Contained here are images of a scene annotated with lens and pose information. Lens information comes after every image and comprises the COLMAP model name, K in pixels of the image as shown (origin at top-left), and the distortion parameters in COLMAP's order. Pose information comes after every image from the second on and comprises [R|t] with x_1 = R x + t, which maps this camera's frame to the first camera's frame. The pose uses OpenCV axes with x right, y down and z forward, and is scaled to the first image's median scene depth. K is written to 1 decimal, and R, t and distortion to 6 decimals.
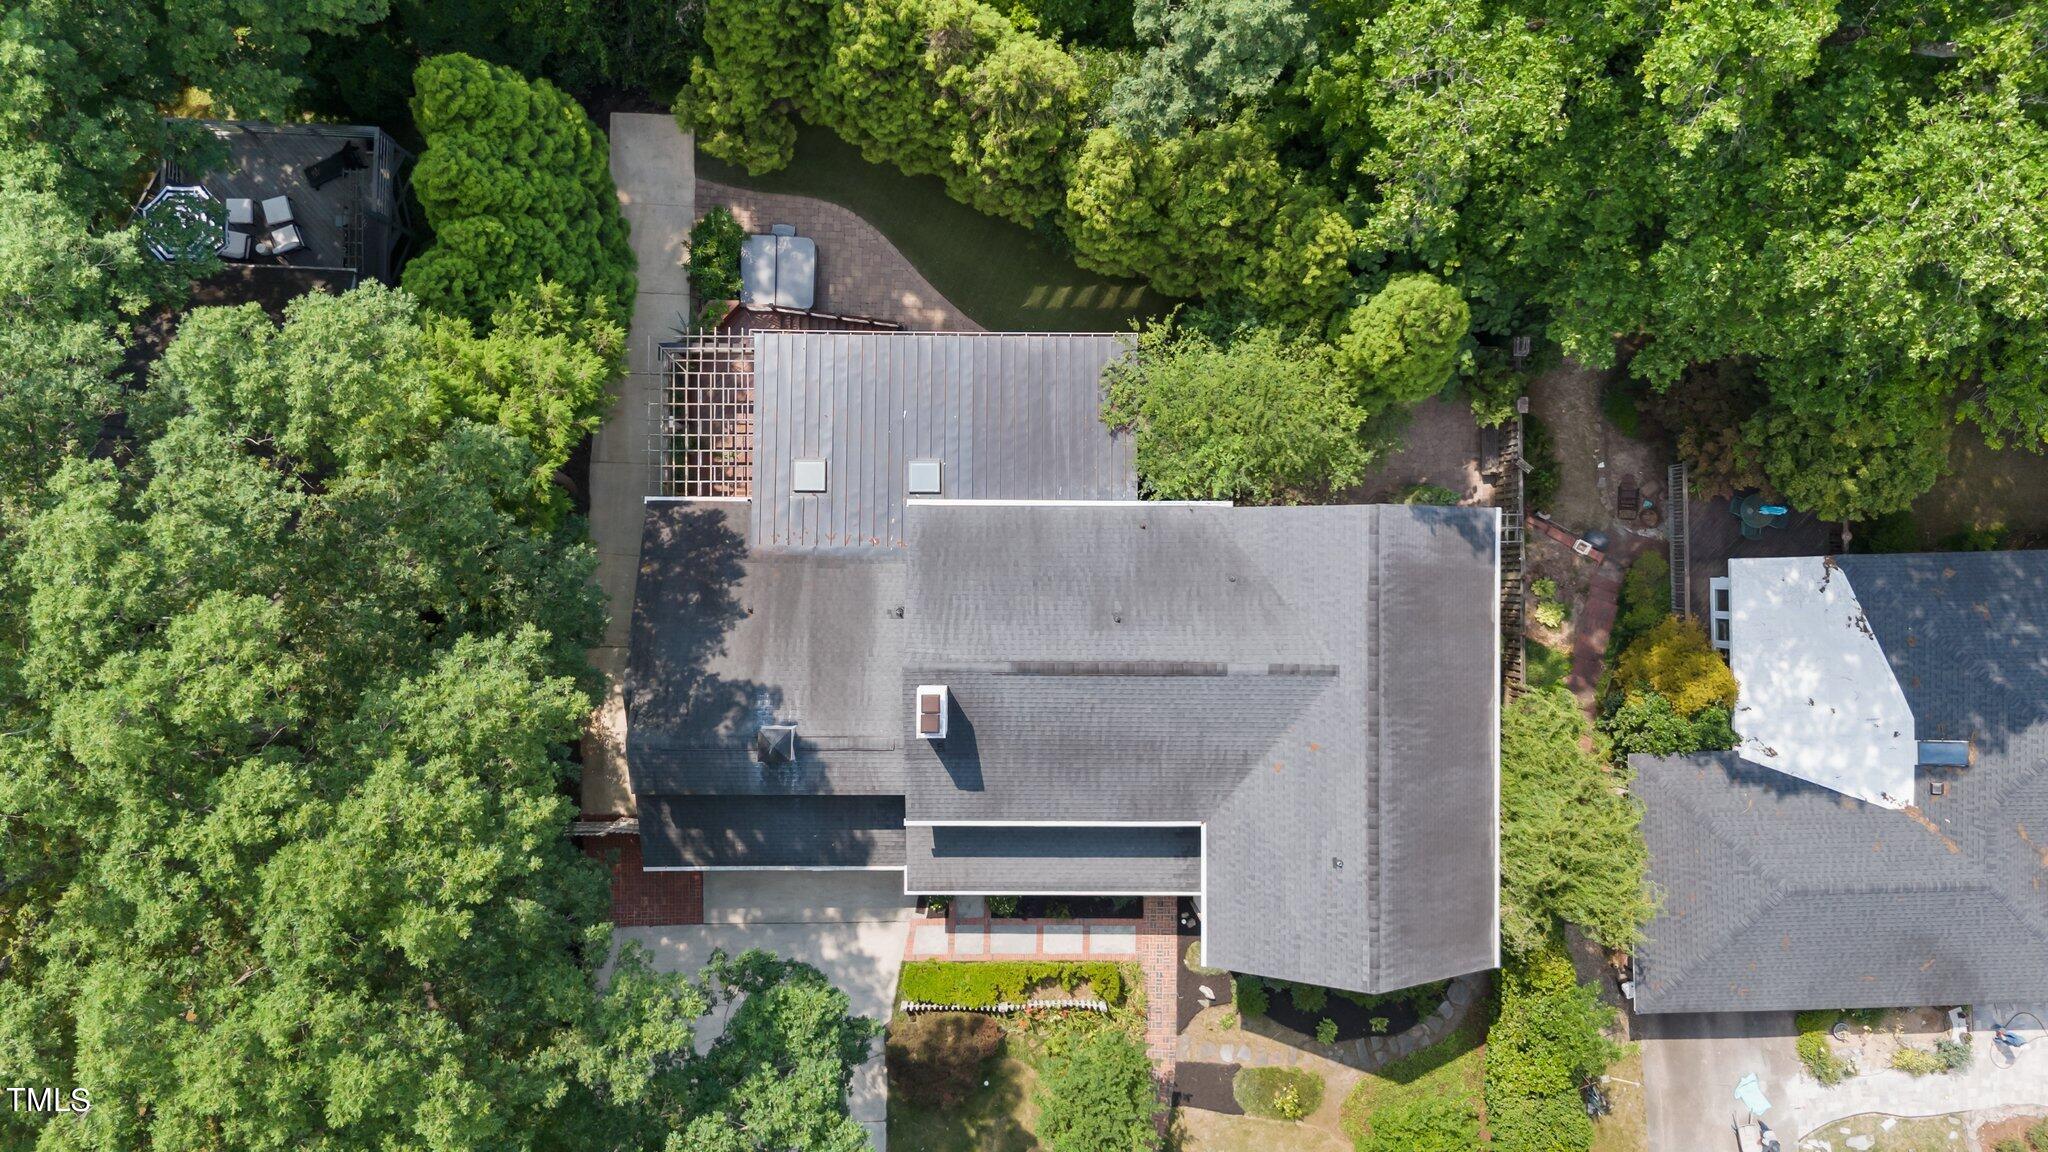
lens RADIAL K [[1550.8, 0, 1026.1], [0, 1550.8, 580.3], [0, 0, 1]] dist [0.033140, -0.032480]
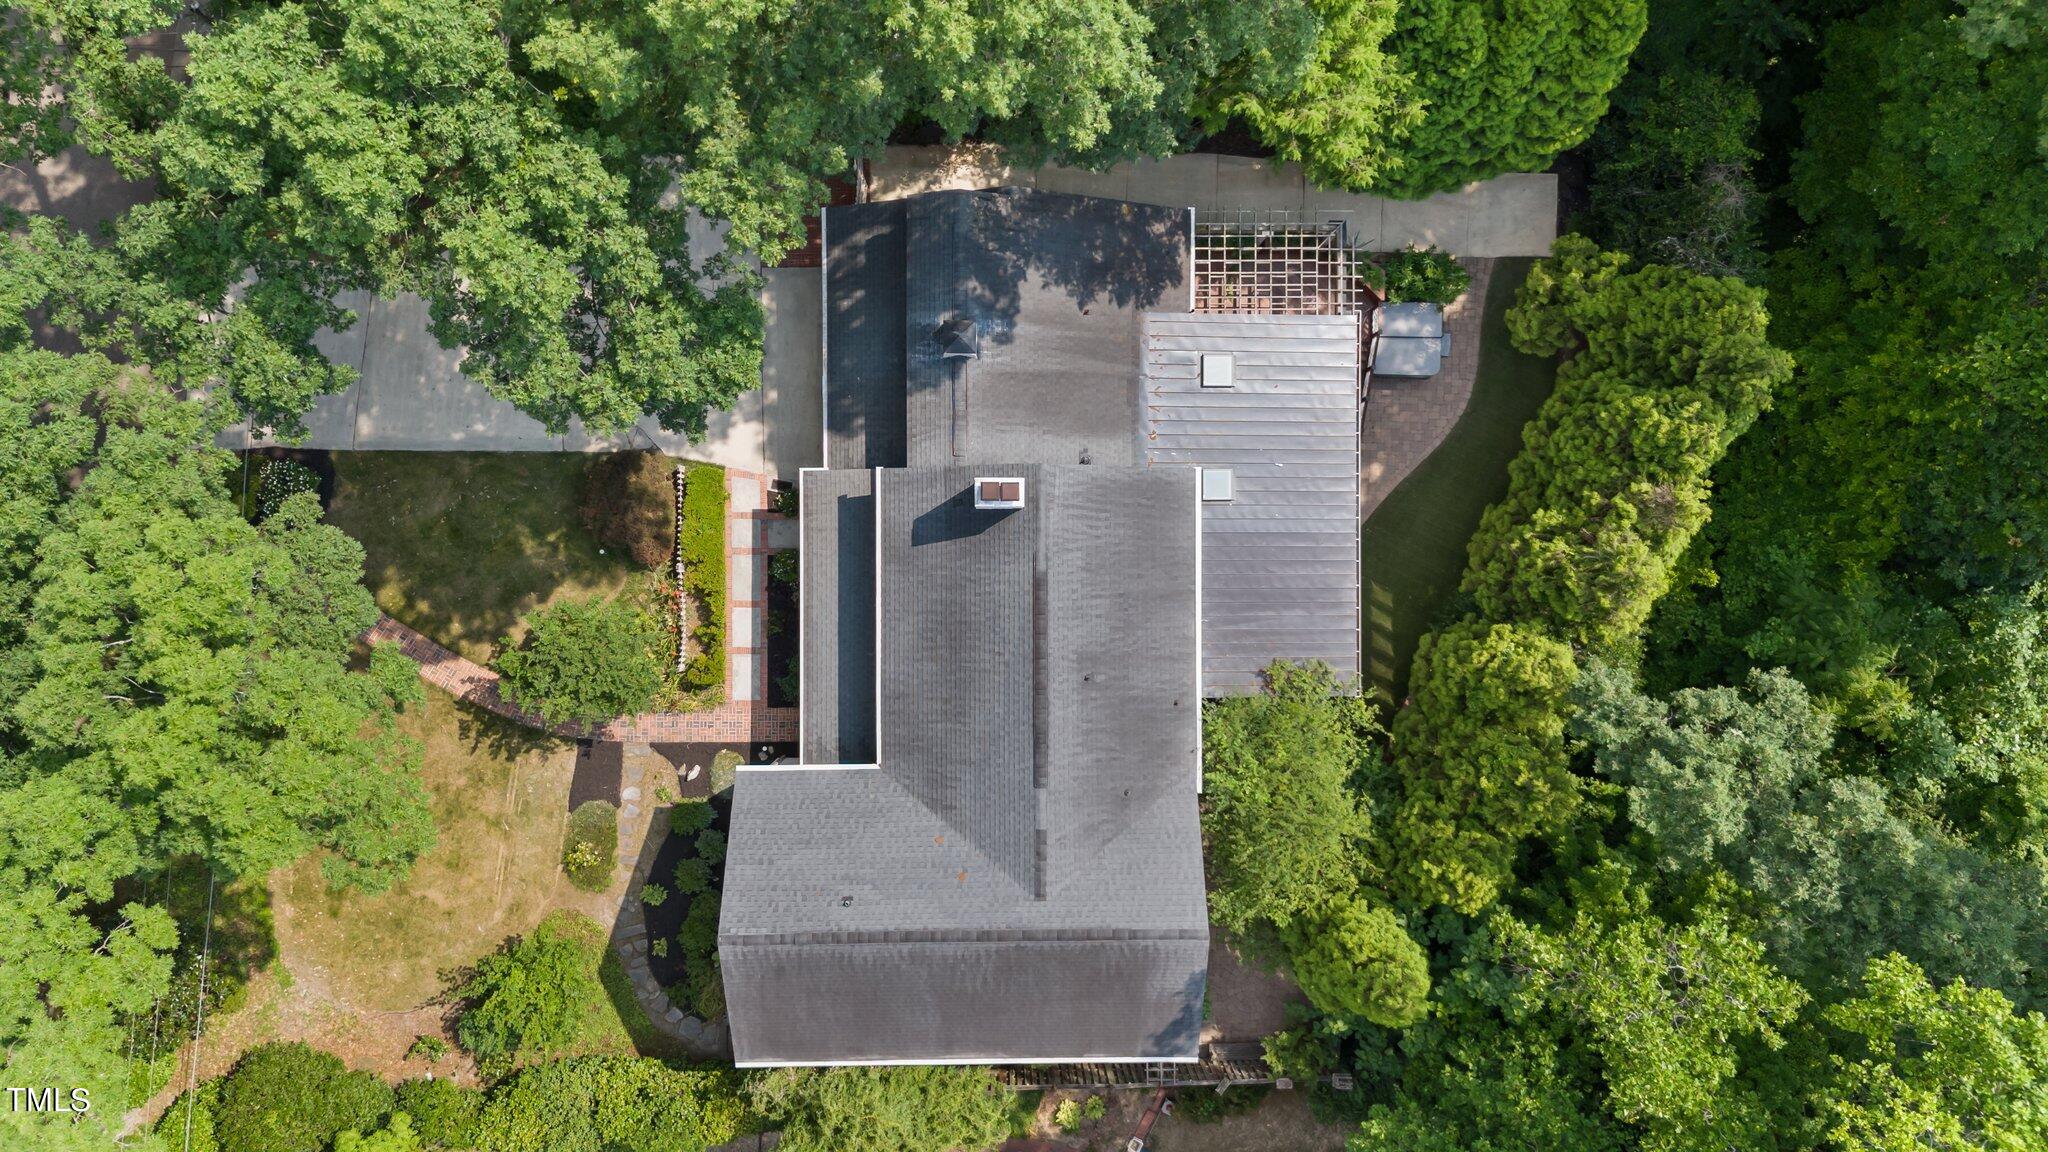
lens RADIAL K [[1550.8, 0, 1023.5], [0, 1550.8, 571.5], [0, 0, 1]] dist [0.033140, -0.032480]
pose [[0.008089, 0.999861, -0.014600, 0.004288], [-0.999691, 0.007742, -0.023618, 0.085301], [-0.023502, 0.014786, 0.999614, 0.000057]]
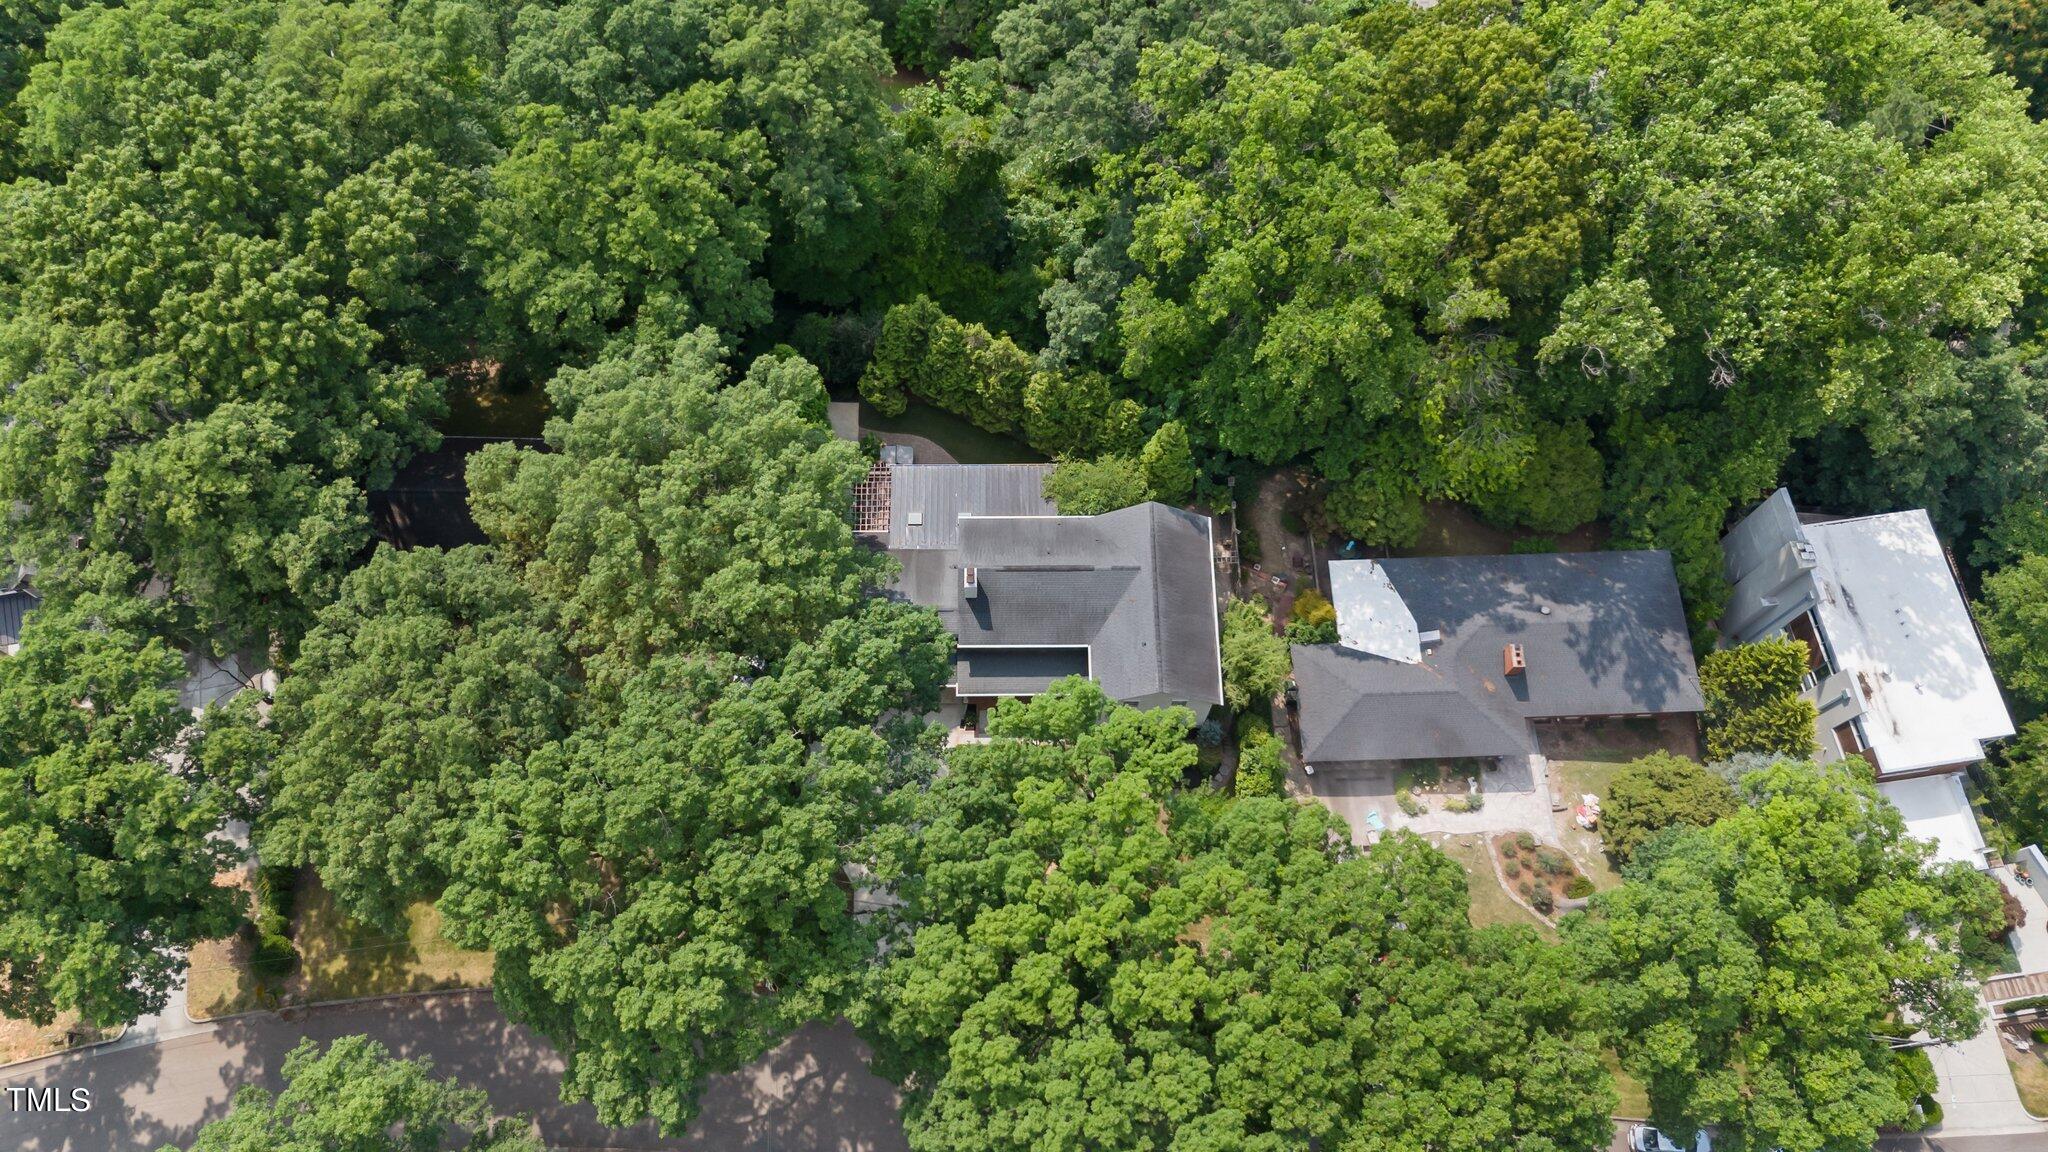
lens RADIAL K [[1550.8, 0, 1022.7], [0, 1550.8, 577.4], [0, 0, 1]] dist [0.033140, -0.032480]
pose [[0.999834, -0.017724, 0.004120, 0.009499], [0.017962, 0.925051, -0.379418, 0.910508], [0.002914, 0.379429, 0.925216, -1.122020]]
